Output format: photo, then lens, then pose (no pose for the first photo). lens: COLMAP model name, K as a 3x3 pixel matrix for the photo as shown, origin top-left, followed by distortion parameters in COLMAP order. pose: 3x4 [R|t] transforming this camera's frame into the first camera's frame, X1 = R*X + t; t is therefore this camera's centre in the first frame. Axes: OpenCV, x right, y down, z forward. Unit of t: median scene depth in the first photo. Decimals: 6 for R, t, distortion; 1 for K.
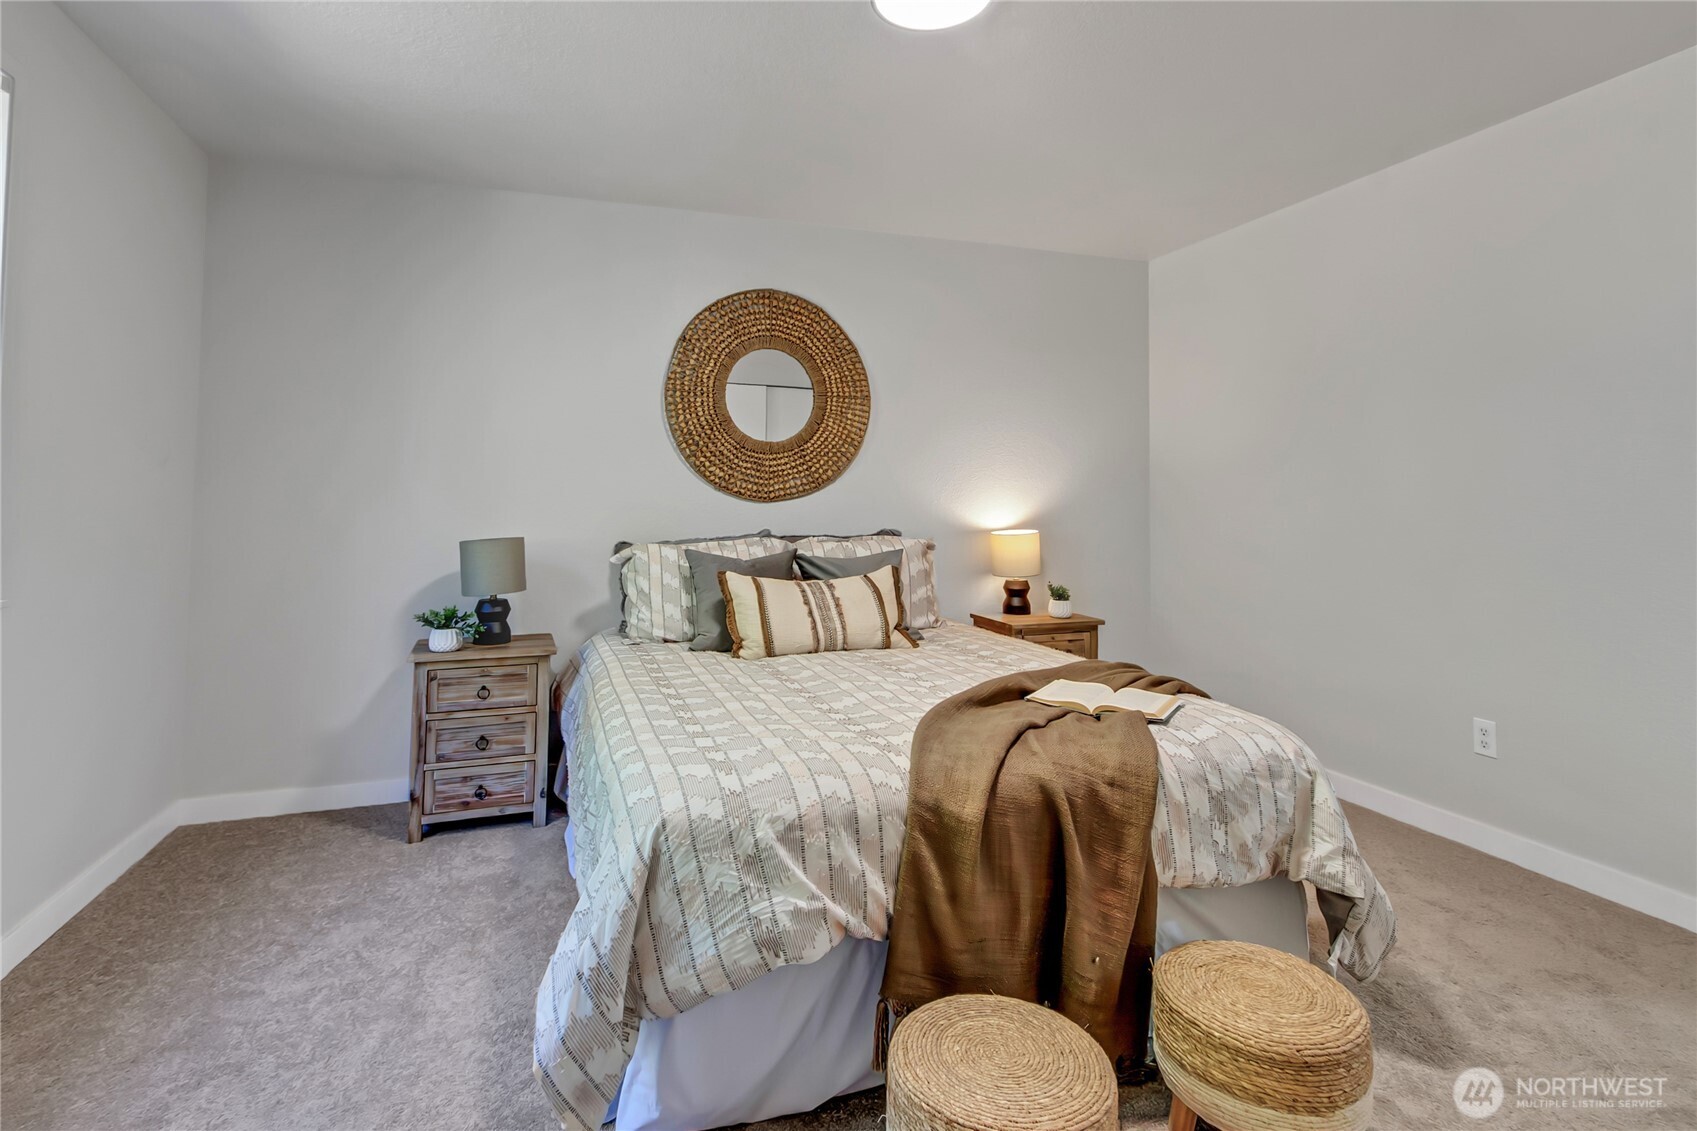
lens RADIAL K [[803.1, 0, 847.0], [0, 803.1, 466.7], [0, 0, 1]] dist [0.000326, 0.000028]
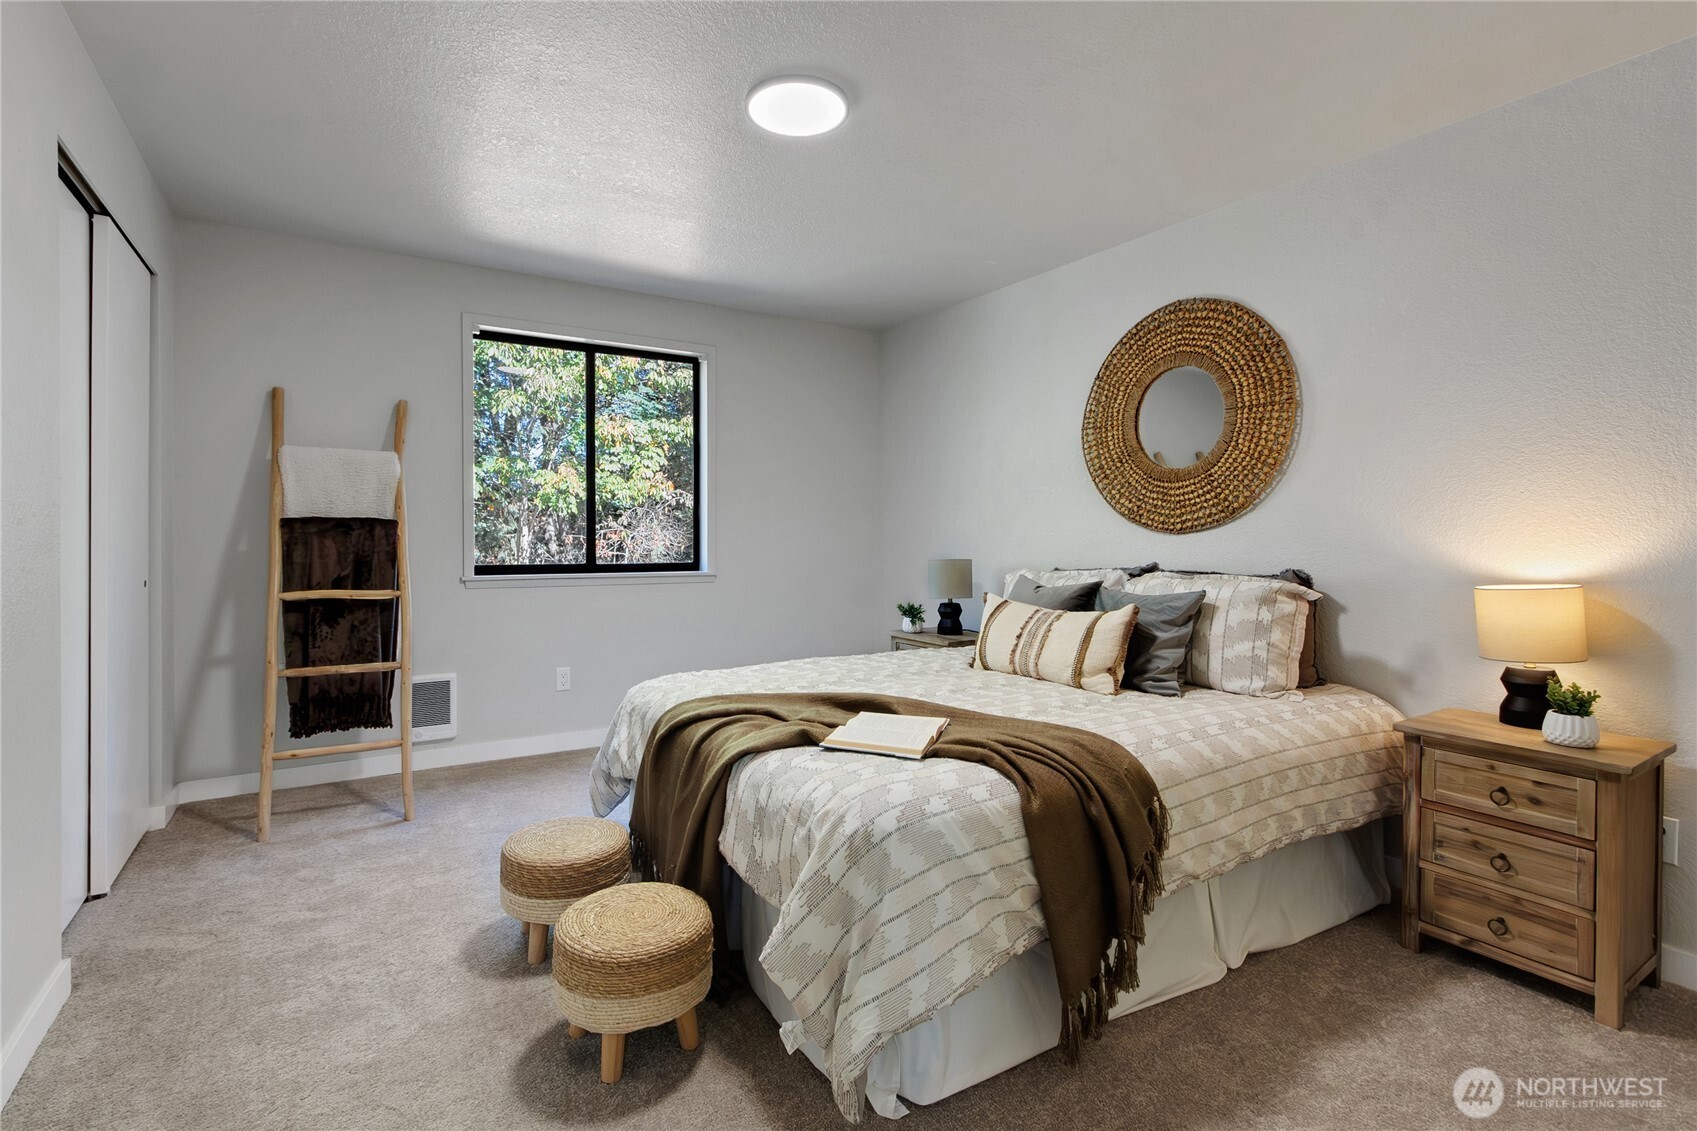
lens RADIAL K [[835.7, 0, 863.2], [0, 835.7, 537.6], [0, 0, 1]] dist [0.000407, 0.000107]
pose [[0.211912, 0.010170, -0.977236, 0.756292], [0.039953, 0.999020, 0.019061, 0.014993], [0.976472, -0.043083, 0.211298, 0.436266]]
